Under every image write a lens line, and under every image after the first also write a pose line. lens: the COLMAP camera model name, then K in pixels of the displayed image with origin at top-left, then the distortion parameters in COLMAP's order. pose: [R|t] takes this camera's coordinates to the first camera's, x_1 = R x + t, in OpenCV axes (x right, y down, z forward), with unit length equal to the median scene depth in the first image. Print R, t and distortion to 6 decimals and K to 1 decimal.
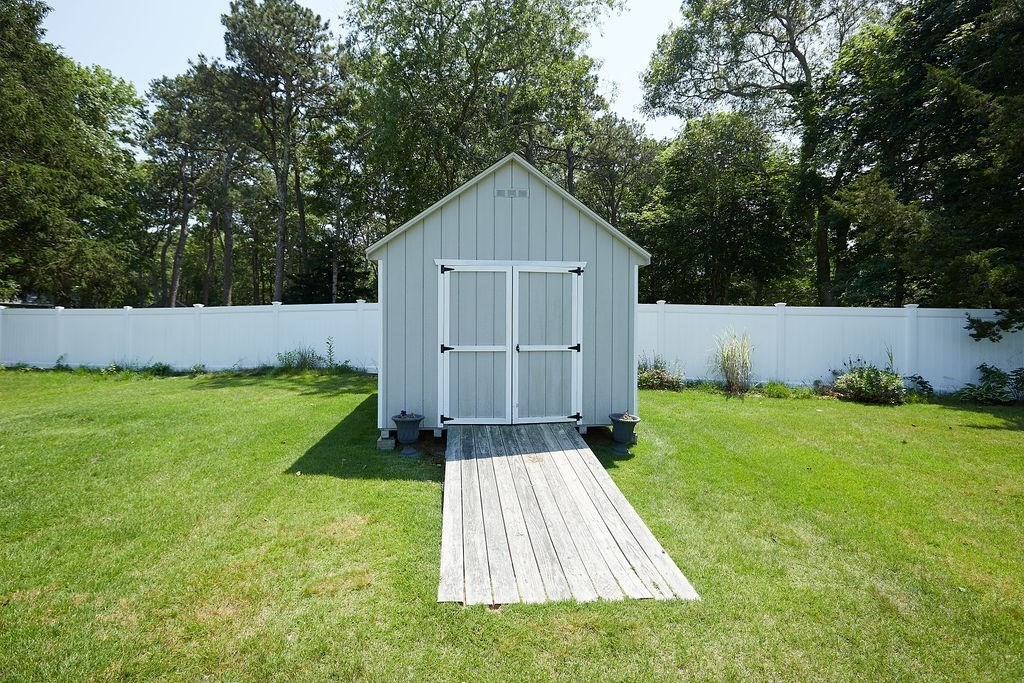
lens RADIAL K [[471.0, 0, 511.4], [0, 471.0, 336.1], [0, 0, 1]] dist [-0.007711, 0.001261]
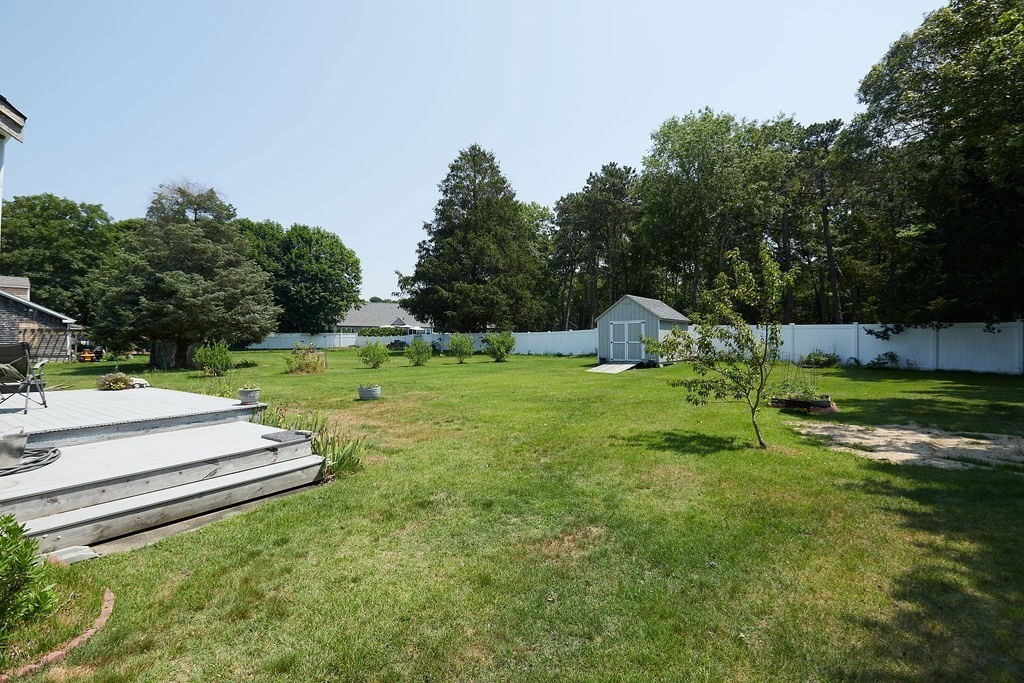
lens RADIAL K [[471.0, 0, 512.1], [0, 471.0, 341.8], [0, 0, 1]] dist [-0.007711, 0.001261]
pose [[0.734521, -0.006824, -0.678552, 0.770546], [-0.003900, 0.999890, -0.014277, 0.033641], [0.678575, 0.013133, 0.734414, -1.012520]]
